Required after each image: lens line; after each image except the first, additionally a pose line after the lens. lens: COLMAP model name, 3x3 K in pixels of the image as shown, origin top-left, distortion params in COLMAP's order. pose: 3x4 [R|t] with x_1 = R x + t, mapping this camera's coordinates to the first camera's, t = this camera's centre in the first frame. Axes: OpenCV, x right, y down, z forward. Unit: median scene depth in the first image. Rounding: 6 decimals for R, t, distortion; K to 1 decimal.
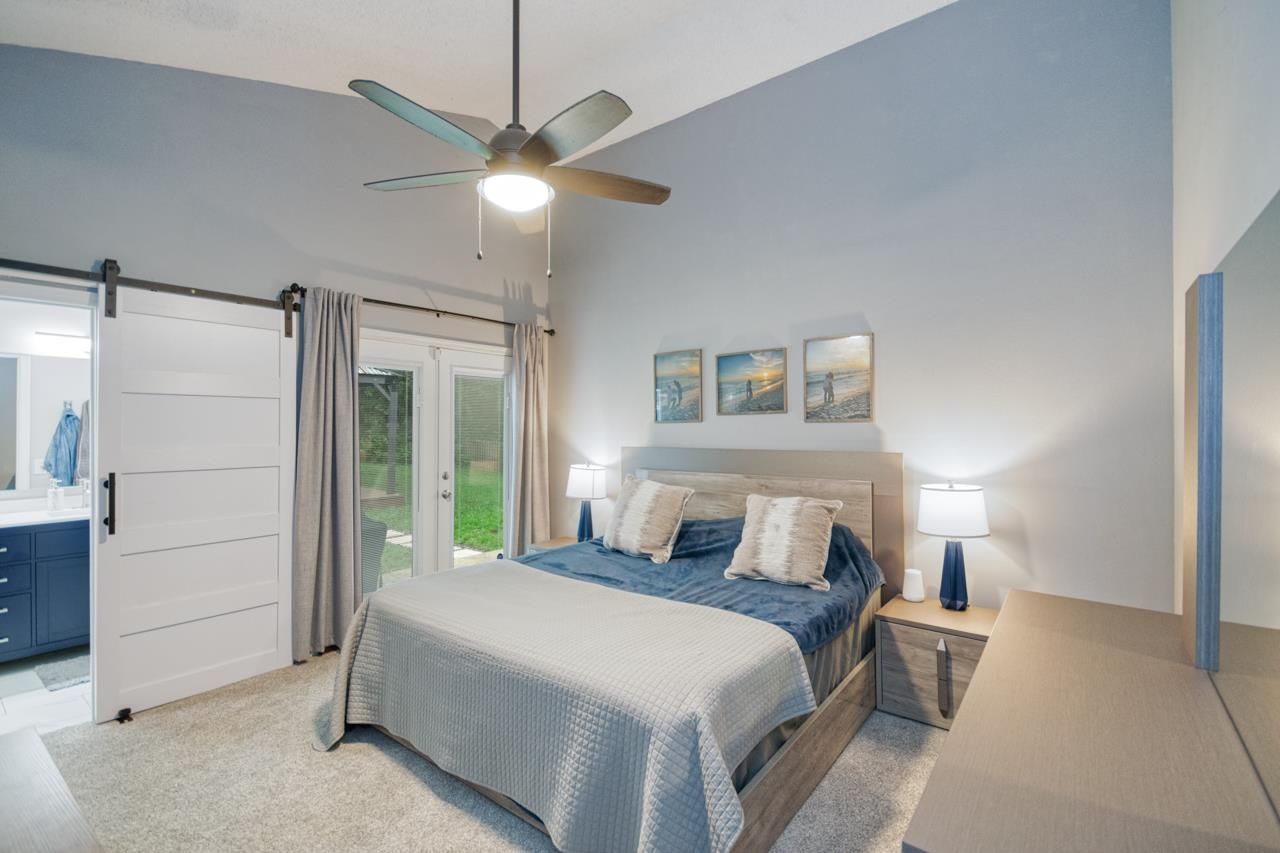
lens RADIAL K [[568.5, 0, 642.2], [0, 568.5, 423.6], [0, 0, 1]] dist [0.022540, -0.017346]
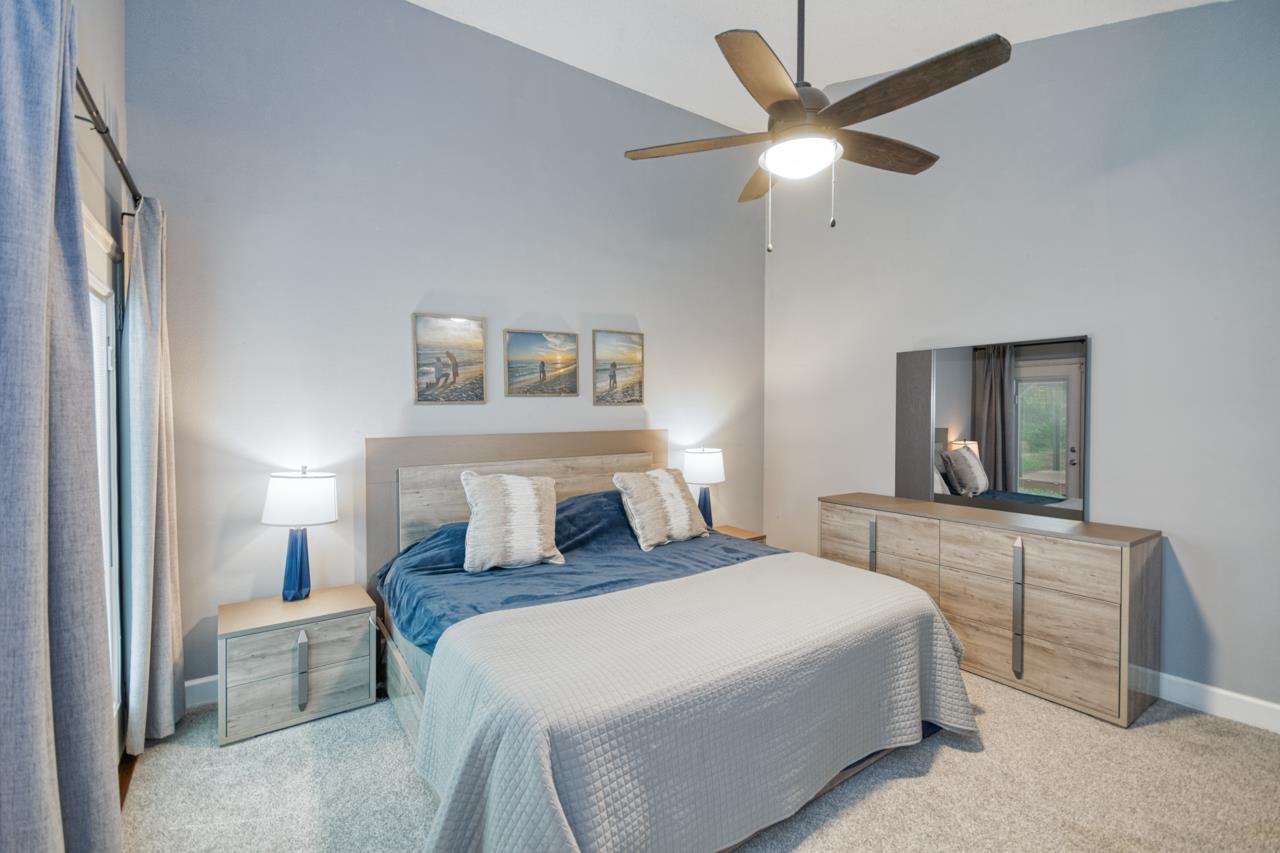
lens RADIAL K [[568.5, 0, 642.2], [0, 568.5, 423.6], [0, 0, 1]] dist [0.022540, -0.017346]
pose [[0.300685, -0.022708, 0.953453, -0.714630], [-0.001921, 0.999700, 0.024415, 0.005818], [-0.953722, -0.009172, 0.300551, 0.570344]]
